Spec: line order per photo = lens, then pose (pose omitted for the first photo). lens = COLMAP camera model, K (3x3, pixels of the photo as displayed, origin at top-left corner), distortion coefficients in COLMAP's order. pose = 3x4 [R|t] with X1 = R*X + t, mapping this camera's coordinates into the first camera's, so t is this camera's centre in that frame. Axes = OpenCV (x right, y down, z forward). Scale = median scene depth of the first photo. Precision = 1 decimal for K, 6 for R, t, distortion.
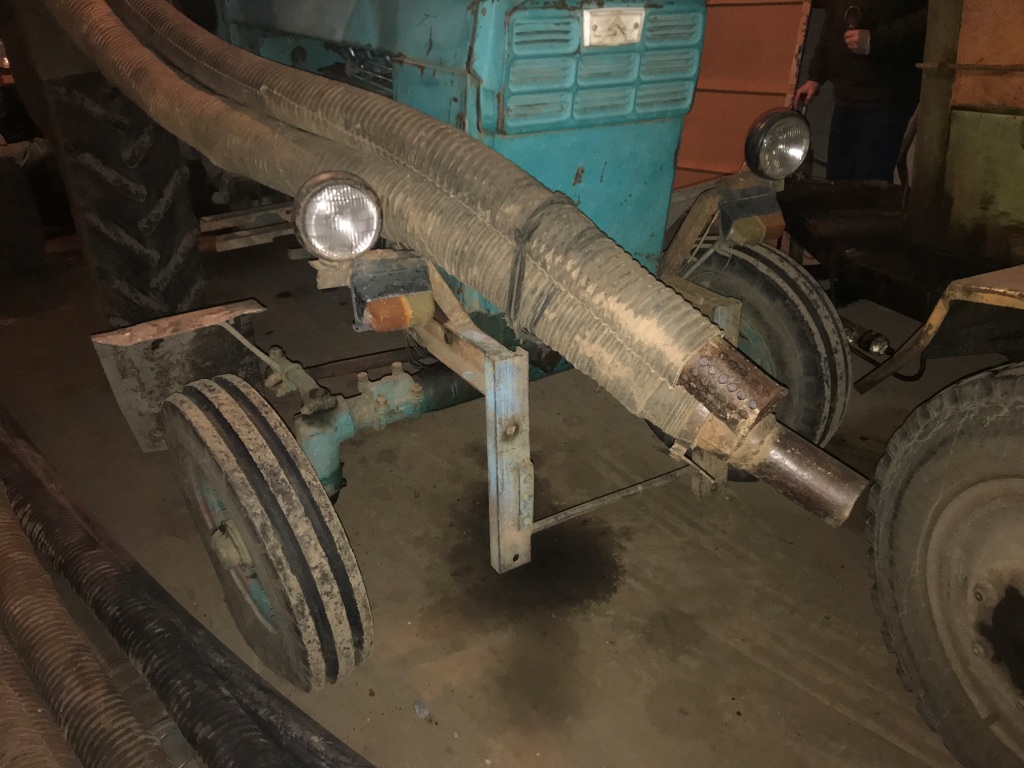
lens RADIAL K [[820.6, 0, 490.3], [0, 820.6, 385.2], [0, 0, 1]] dist [0.016572, -0.030380]
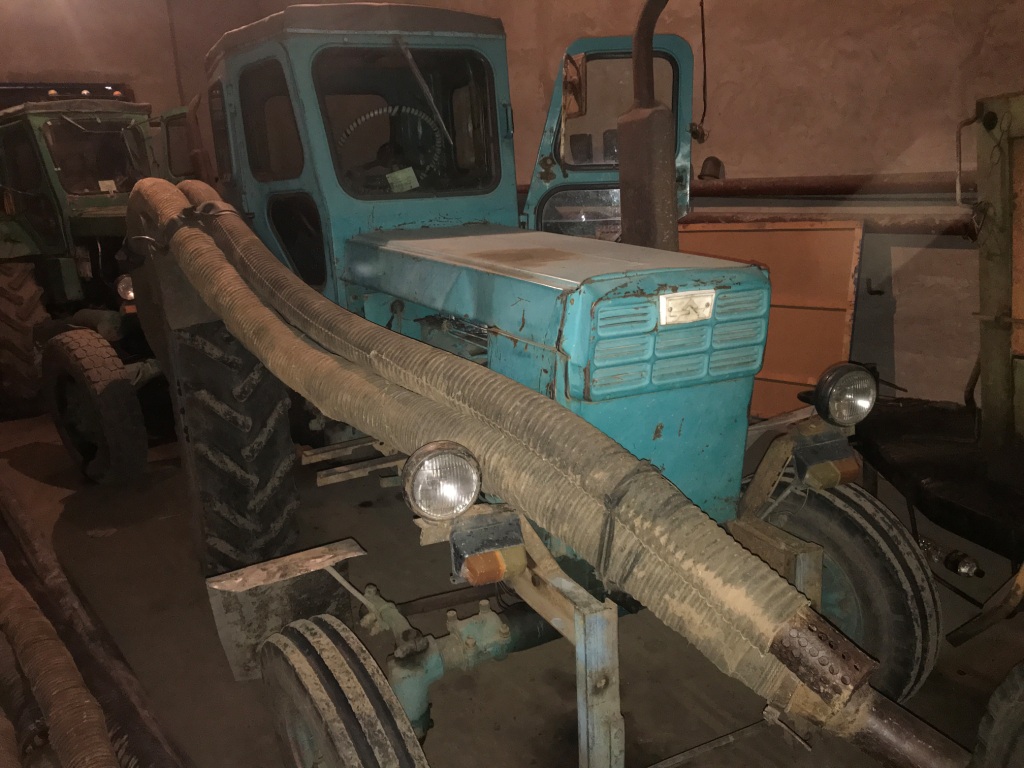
lens RADIAL K [[820.6, 0, 490.3], [0, 820.6, 385.2], [0, 0, 1]] dist [0.016572, -0.030380]
pose [[0.997024, -0.005703, -0.076876, -0.030762], [-0.011621, 0.974745, -0.223019, -0.074482], [0.076206, 0.223248, 0.971778, -0.081937]]
